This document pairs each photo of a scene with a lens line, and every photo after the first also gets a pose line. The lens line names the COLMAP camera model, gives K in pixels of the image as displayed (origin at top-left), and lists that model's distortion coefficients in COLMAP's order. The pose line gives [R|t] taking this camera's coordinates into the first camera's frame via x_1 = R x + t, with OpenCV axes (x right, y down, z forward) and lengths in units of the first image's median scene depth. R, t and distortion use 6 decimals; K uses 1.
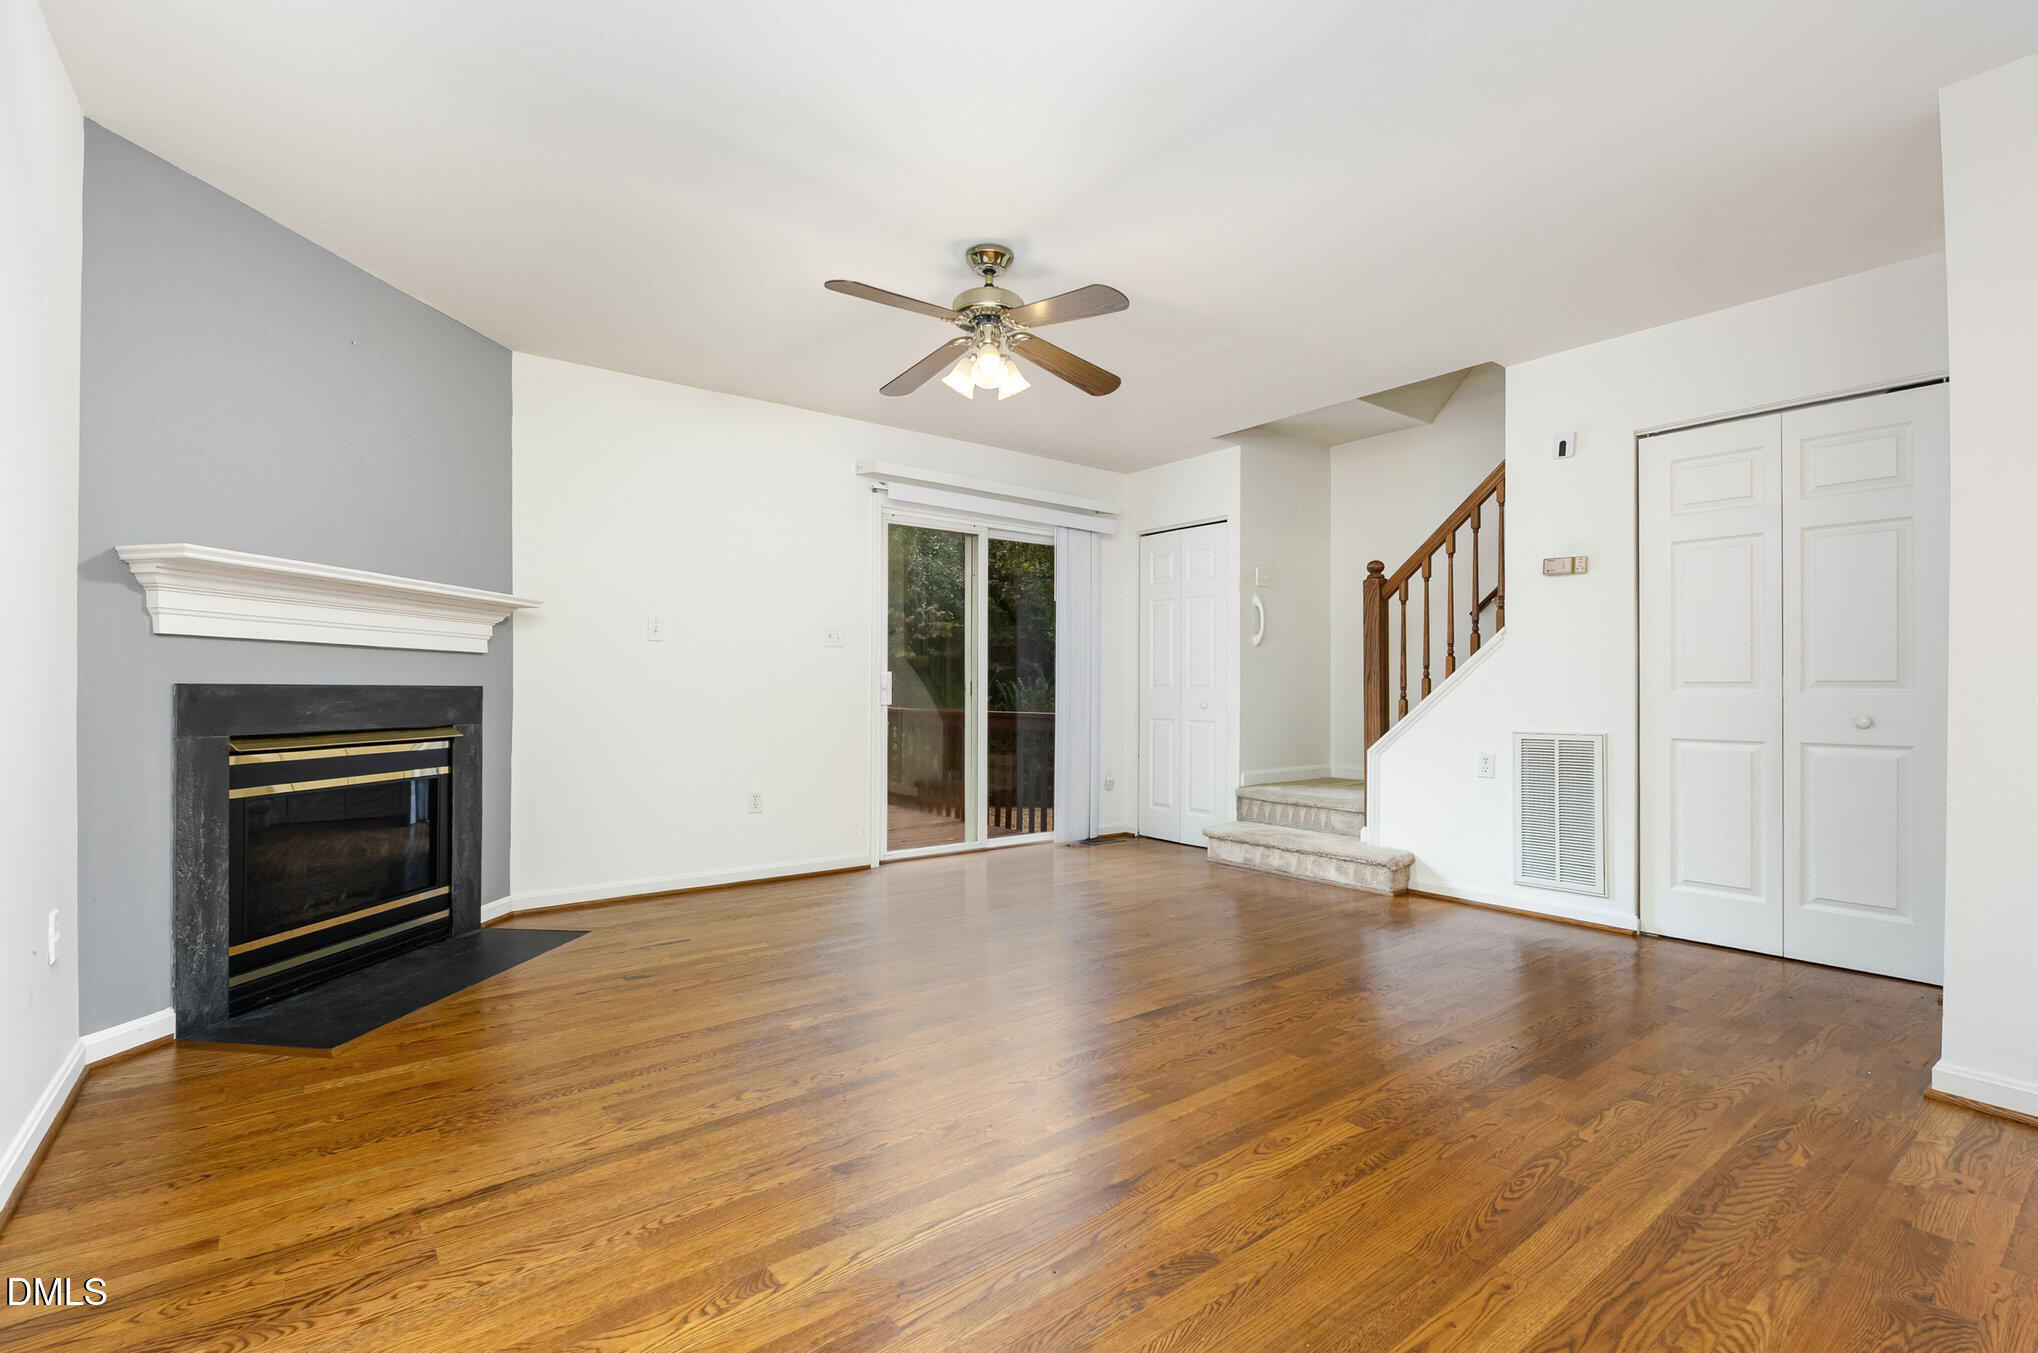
lens RADIAL K [[910.2, 0, 1016.6], [0, 910.2, 683.2], [0, 0, 1]] dist [-0.004895, -0.000627]
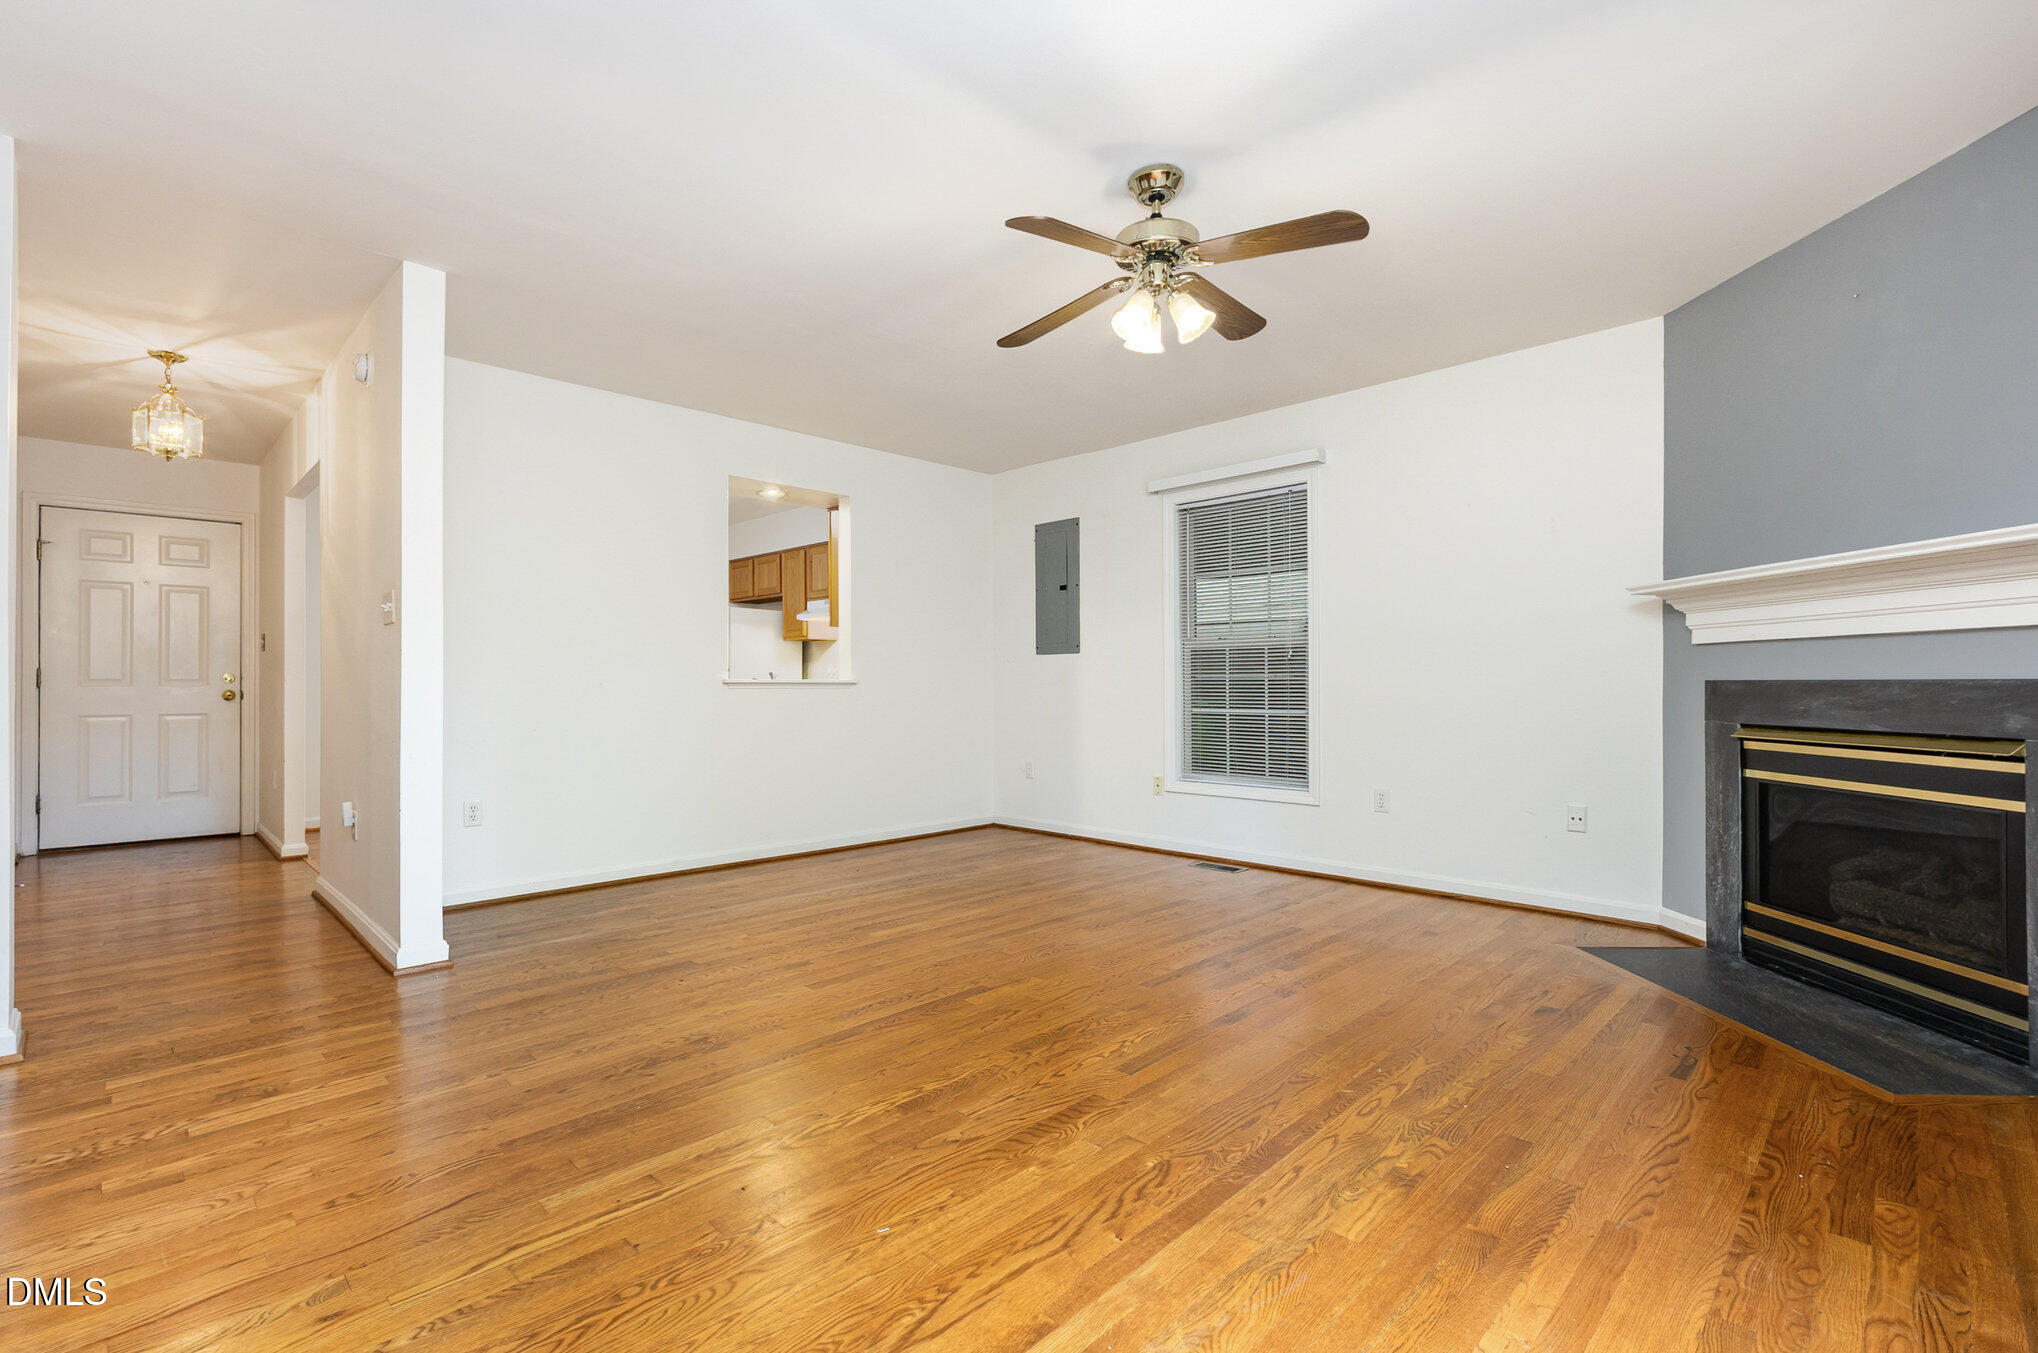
lens RADIAL K [[910.2, 0, 1015.8], [0, 910.2, 680.2], [0, 0, 1]] dist [-0.004895, -0.000627]
pose [[-0.991072, 0.000158, -0.133326, 0.248019], [0.001580, 0.999943, -0.010562, 0.012438], [0.133317, -0.010679, -0.991016, 2.111772]]
